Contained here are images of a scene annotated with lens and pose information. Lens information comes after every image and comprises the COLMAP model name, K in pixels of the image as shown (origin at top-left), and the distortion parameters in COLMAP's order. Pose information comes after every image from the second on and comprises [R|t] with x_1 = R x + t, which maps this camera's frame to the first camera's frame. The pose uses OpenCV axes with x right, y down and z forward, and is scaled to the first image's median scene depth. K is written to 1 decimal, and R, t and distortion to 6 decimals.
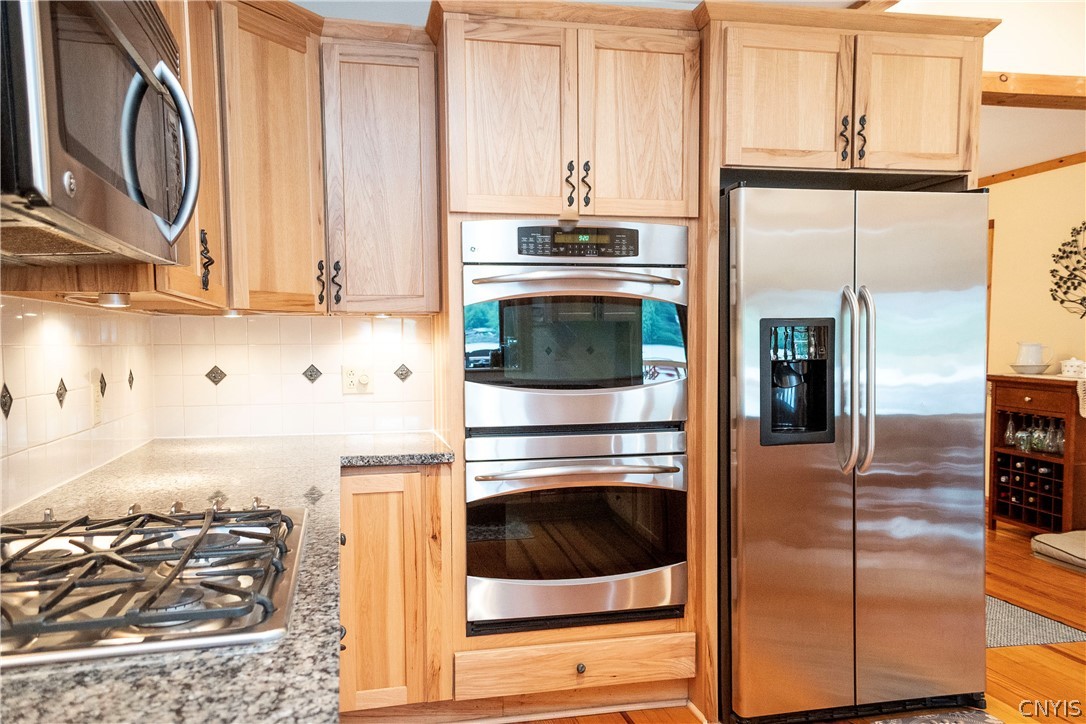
lens RADIAL K [[839.1, 0, 543.0], [0, 839.1, 362.0], [0, 0, 1]] dist [0.086590, 0.002084]
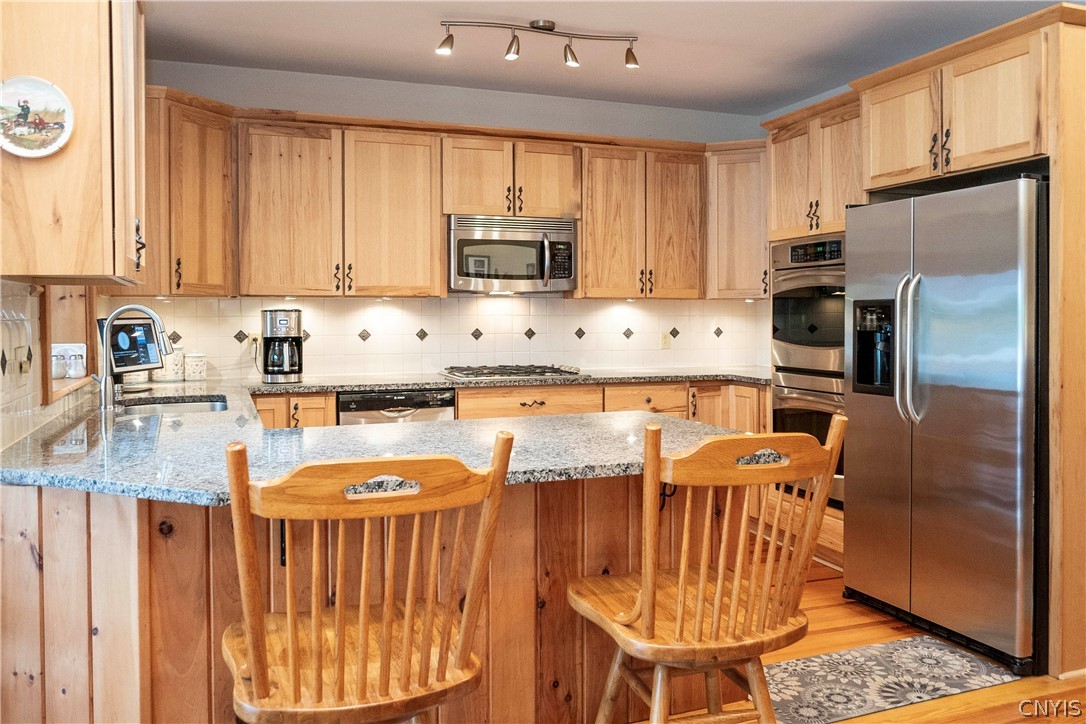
lens RADIAL K [[839.1, 0, 543.0], [0, 839.1, 362.0], [0, 0, 1]] dist [0.086590, 0.002084]
pose [[0.117880, 0.065769, -0.990847, 1.485877], [-0.054264, 0.996740, 0.059705, -0.005472], [0.991544, 0.046729, 0.121065, 0.302184]]
